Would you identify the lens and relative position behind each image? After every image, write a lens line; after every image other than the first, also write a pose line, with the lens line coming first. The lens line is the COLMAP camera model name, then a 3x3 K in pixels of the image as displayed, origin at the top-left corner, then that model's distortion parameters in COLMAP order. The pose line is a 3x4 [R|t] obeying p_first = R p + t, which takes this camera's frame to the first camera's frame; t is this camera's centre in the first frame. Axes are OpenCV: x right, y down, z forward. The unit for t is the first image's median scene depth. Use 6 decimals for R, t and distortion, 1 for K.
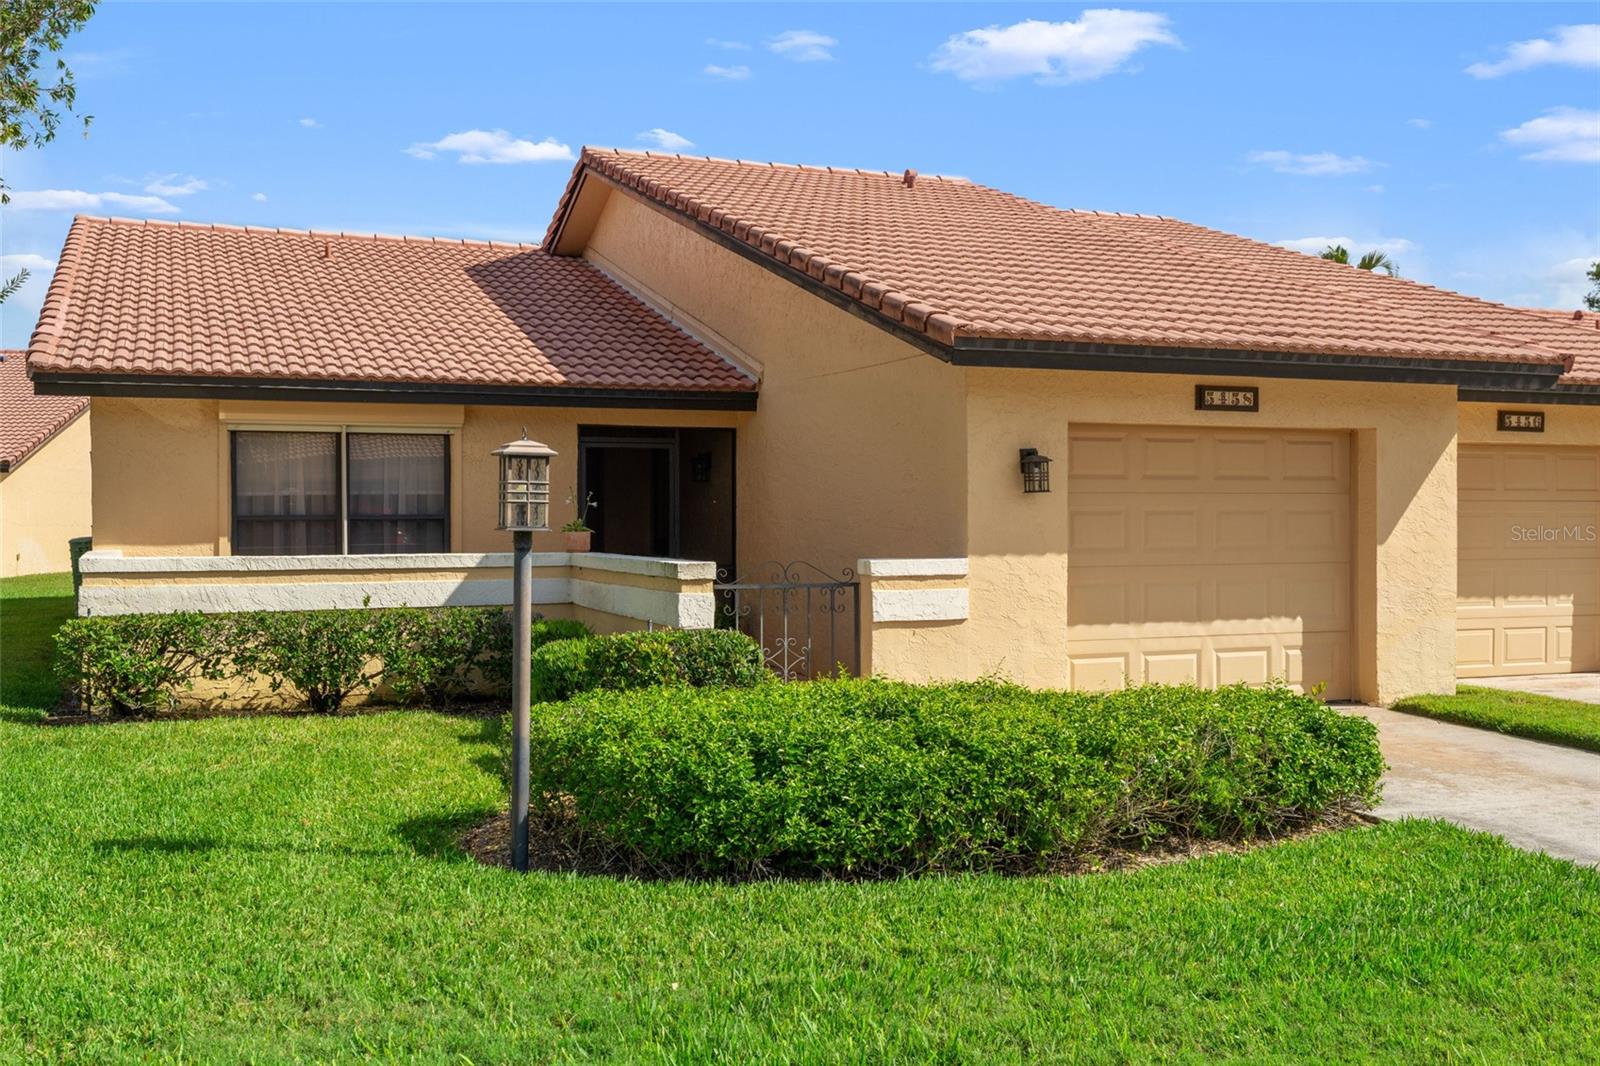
lens RADIAL K [[1658.5, 0, 797.1], [0, 1658.5, 533.8], [0, 0, 1]] dist [0.014911, 0.000000]
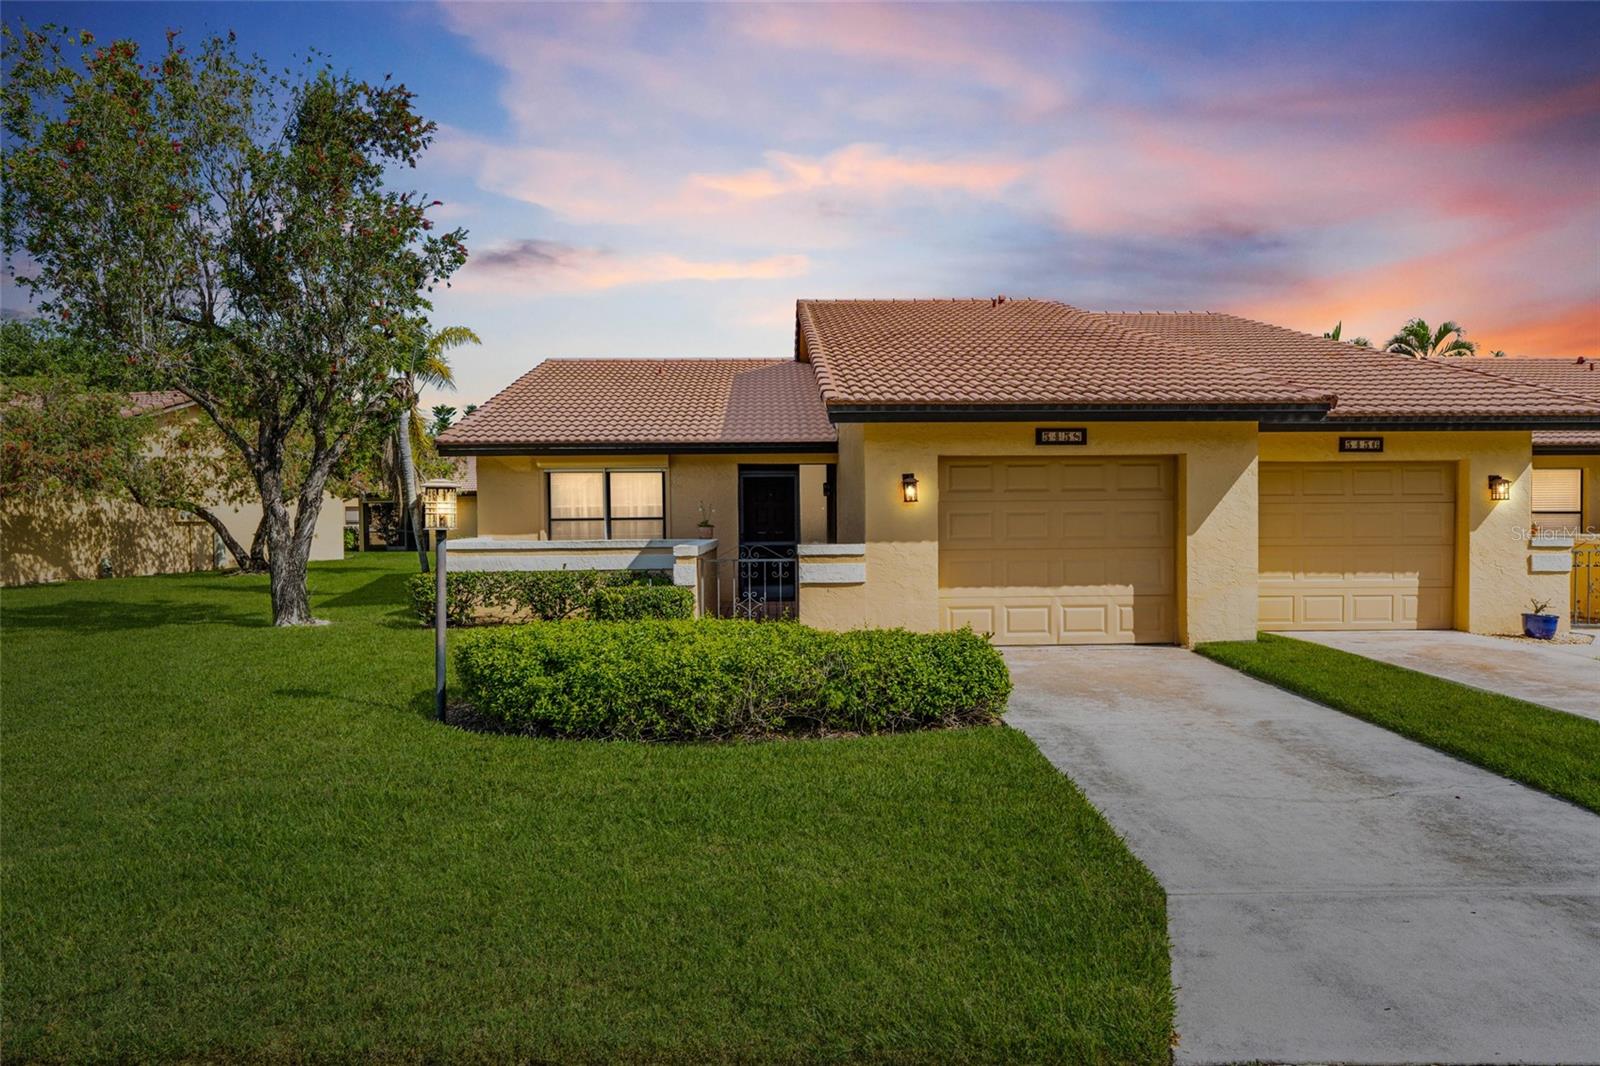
lens RADIAL K [[974.2, 0, 802.8], [0, 974.2, 533.2], [0, 0, 1]] dist [0.007506, 0.002306]
pose [[0.933021, 0.000232, -0.359822, 0.347972], [0.002802, 0.999965, 0.007909, -0.002798], [0.359811, -0.008387, 0.932988, 0.101273]]
